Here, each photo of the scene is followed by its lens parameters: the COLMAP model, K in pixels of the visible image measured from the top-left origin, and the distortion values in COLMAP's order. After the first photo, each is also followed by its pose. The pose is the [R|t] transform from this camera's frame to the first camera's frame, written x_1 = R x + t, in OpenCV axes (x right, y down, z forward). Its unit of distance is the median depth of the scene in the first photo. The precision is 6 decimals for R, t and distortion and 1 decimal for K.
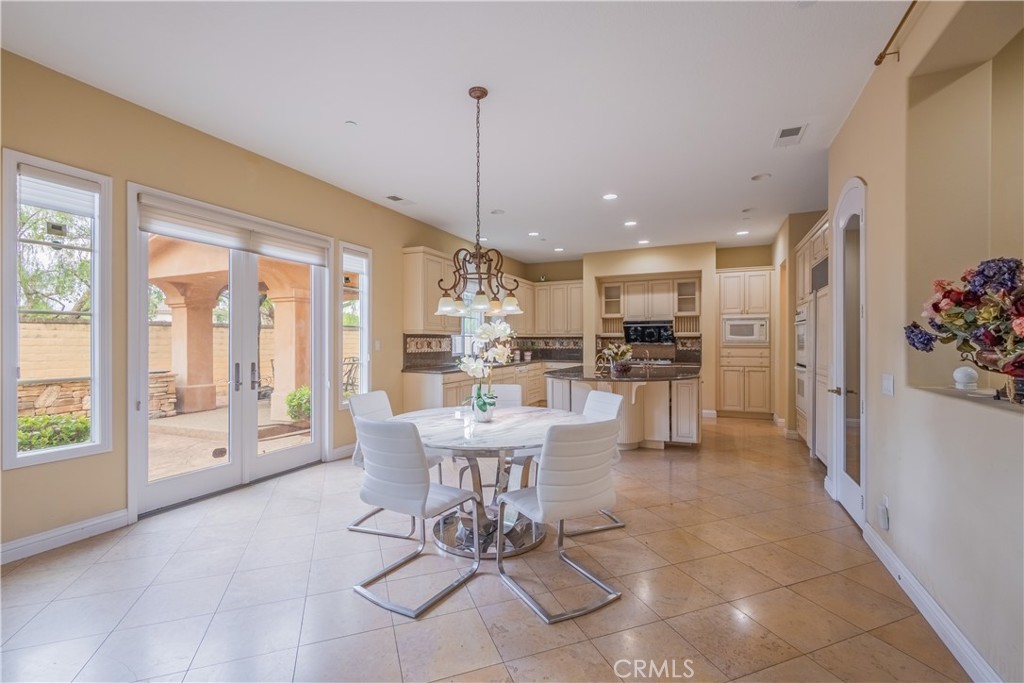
lens RADIAL K [[446.1, 0, 511.4], [0, 446.1, 342.3], [0, 0, 1]] dist [0.000052, -0.001113]
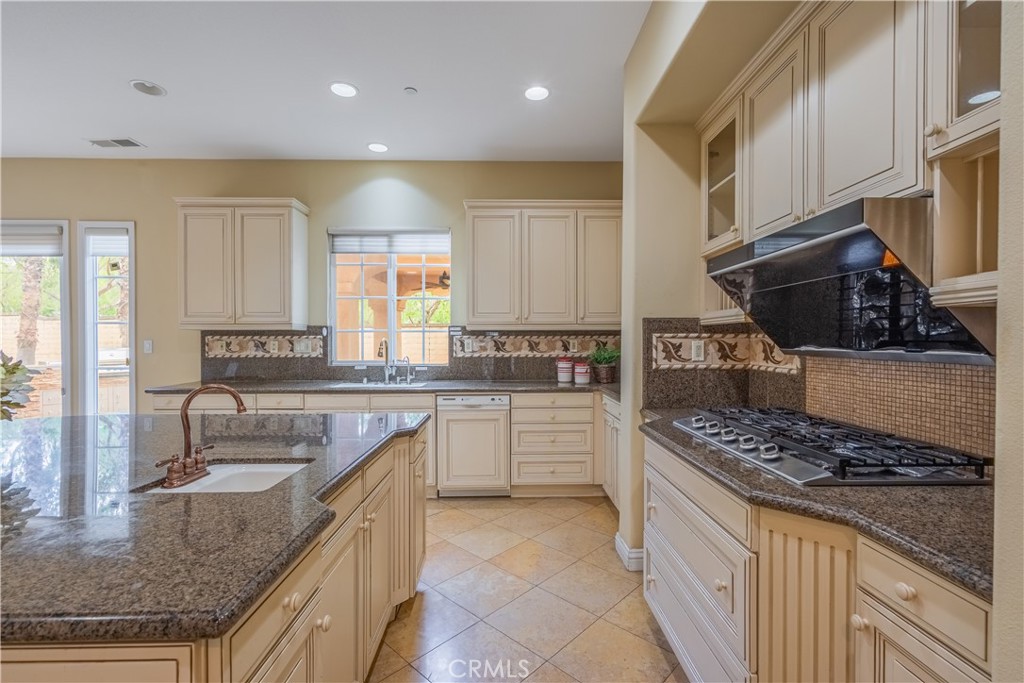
lens RADIAL K [[446.1, 0, 504.9], [0, 446.1, 345.6], [0, 0, 1]] dist [0.000052, -0.001113]
pose [[0.431165, 0.010457, -0.902212, 0.463088], [-0.000825, 0.999937, 0.011195, -0.002425], [0.902273, -0.004082, 0.431147, 0.877524]]
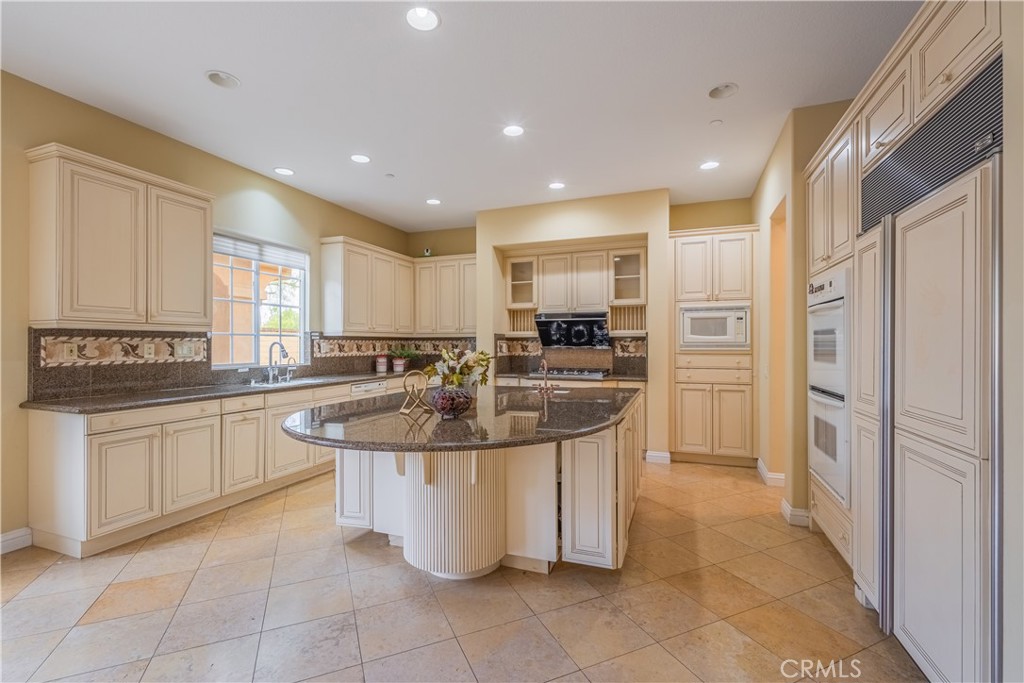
lens RADIAL K [[446.1, 0, 516.2], [0, 446.1, 343.6], [0, 0, 1]] dist [0.000052, -0.001113]
pose [[0.997541, 0.000408, 0.070089, 0.193883], [-0.000192, 0.999995, -0.003087, -0.000709], [-0.070090, 0.003066, 0.997536, 0.376372]]
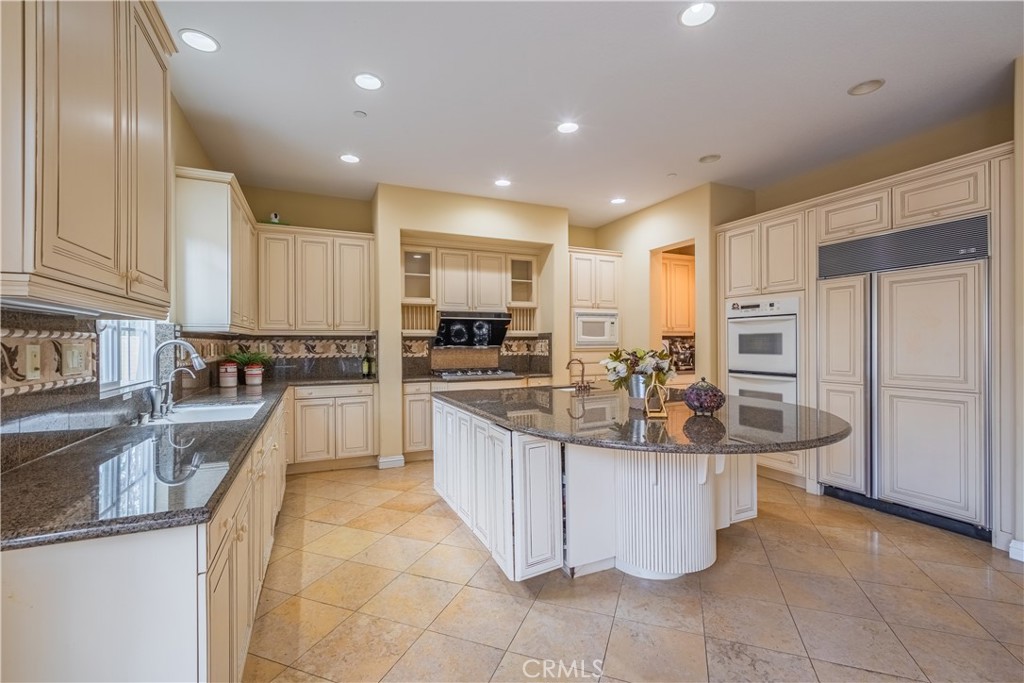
lens RADIAL K [[446.1, 0, 509.5], [0, 446.1, 342.7], [0, 0, 1]] dist [0.000052, -0.001113]
pose [[0.655269, -0.001088, 0.755395, -0.162733], [0.005117, 0.999982, -0.002998, -0.001284], [-0.755378, 0.005830, 0.655263, 0.585084]]
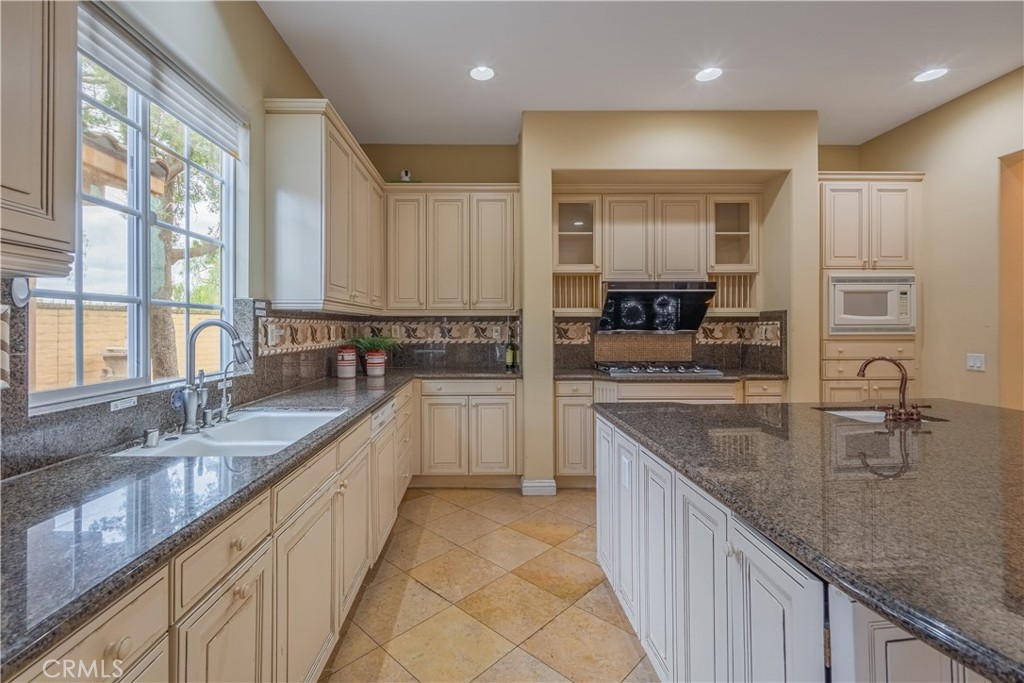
lens RADIAL K [[446.1, 0, 483.8], [0, 446.1, 326.9], [0, 0, 1]] dist [0.000052, -0.001113]
pose [[0.905963, 0.000776, 0.423357, -0.048749], [0.000416, 0.999996, -0.002723, -0.001006], [-0.423357, 0.002643, 0.905959, 0.723366]]
